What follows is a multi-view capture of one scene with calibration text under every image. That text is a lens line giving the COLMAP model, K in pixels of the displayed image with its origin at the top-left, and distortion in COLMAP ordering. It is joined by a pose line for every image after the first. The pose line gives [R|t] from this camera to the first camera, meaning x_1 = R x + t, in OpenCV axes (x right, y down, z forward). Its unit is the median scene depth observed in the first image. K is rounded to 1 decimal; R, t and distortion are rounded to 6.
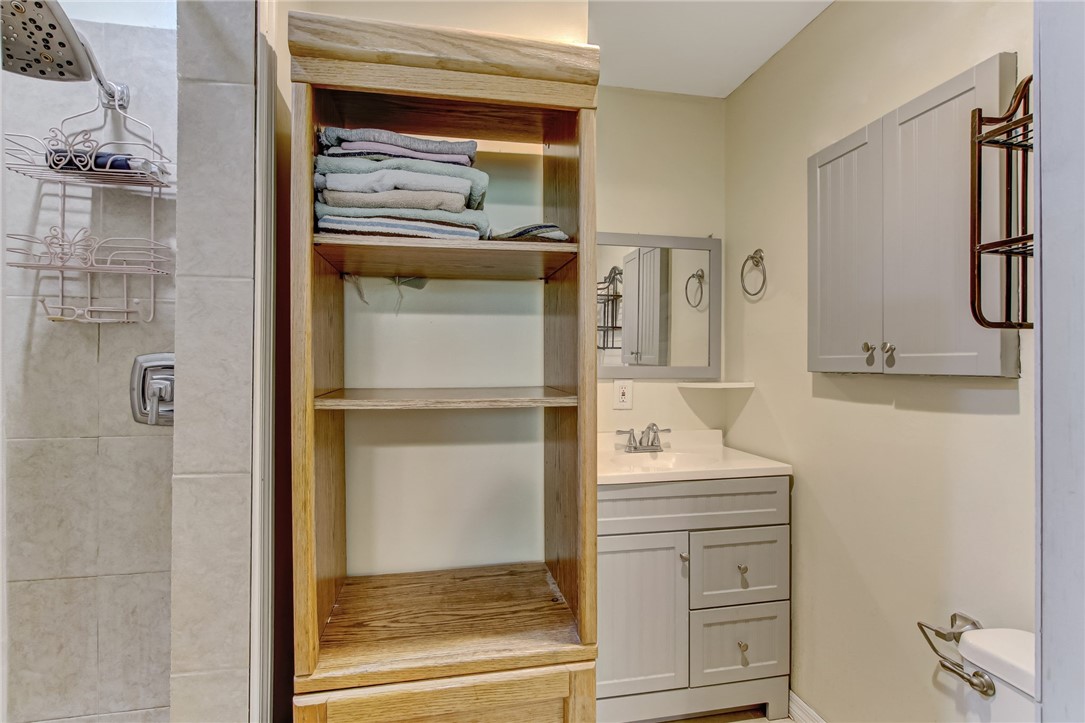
lens RADIAL K [[520.6, 0, 535.1], [0, 520.6, 356.5], [0, 0, 1]] dist [-0.017339, 0.005987]
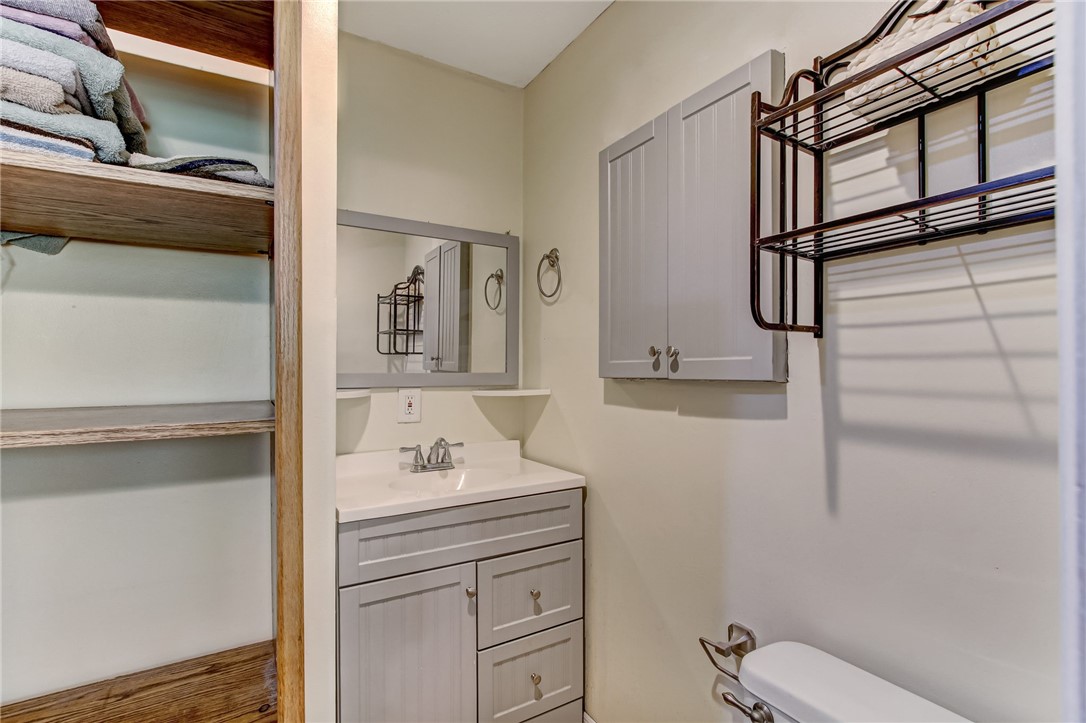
lens RADIAL K [[521.1, 0, 535.6], [0, 521.1, 356.5], [0, 0, 1]] dist [-0.017339, 0.005987]
pose [[0.940784, 0.006701, 0.338940, 0.091651], [-0.002290, 0.999907, -0.013412, 0.003488], [-0.338999, 0.011841, 0.940712, 0.139832]]
